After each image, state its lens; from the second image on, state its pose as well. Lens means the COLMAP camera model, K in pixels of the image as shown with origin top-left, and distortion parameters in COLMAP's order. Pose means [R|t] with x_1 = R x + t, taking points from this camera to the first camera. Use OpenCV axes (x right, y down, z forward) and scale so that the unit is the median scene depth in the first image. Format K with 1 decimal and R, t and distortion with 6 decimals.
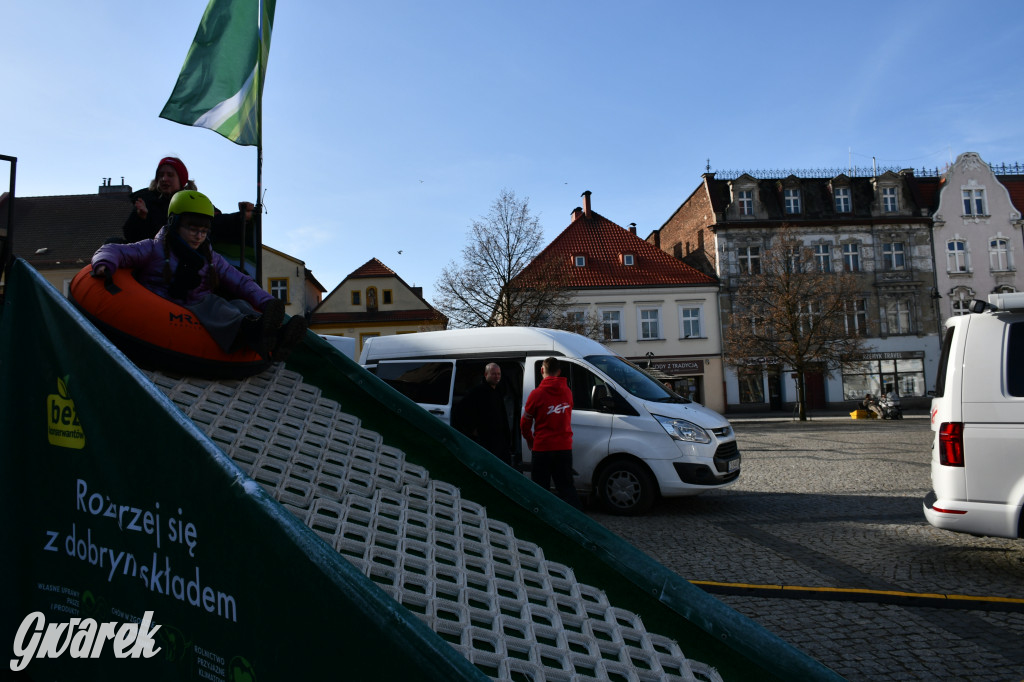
lens RADIAL K [[841.0, 0, 521.0], [0, 841.0, 331.5], [0, 0, 1]] dist [-0.007951, -0.011321]
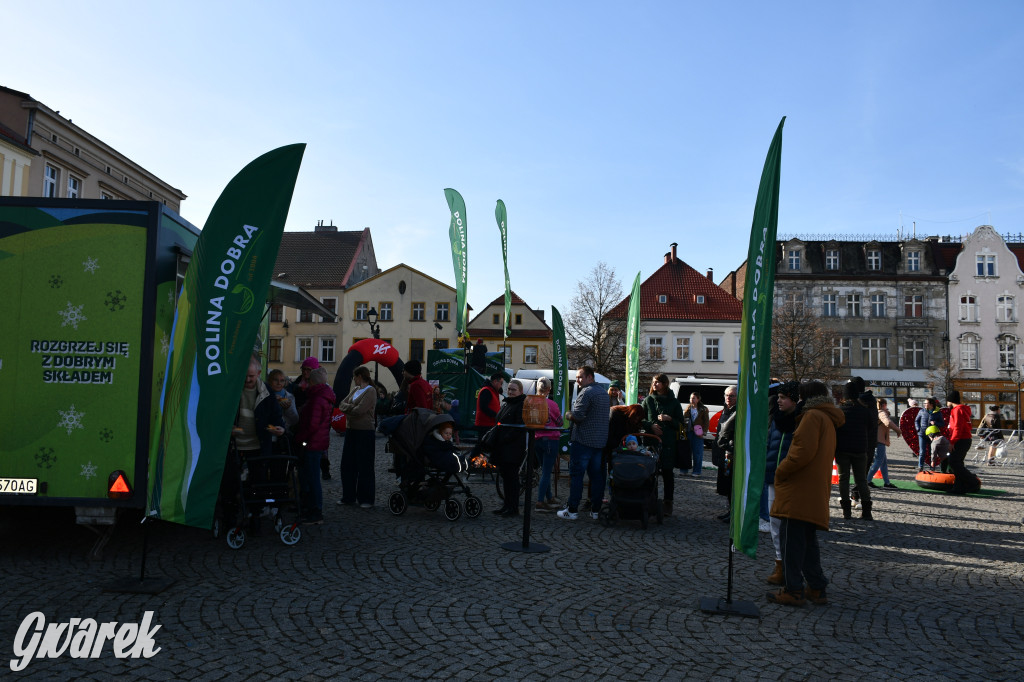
lens RADIAL K [[841.0, 0, 492.8], [0, 841.0, 337.4], [0, 0, 1]] dist [-0.006589, -0.000054]
pose [[0.983291, 0.052003, -0.174455, 0.041613], [-0.050778, 0.998644, 0.011483, -0.024565], [0.174816, -0.002433, 0.984598, -0.363726]]
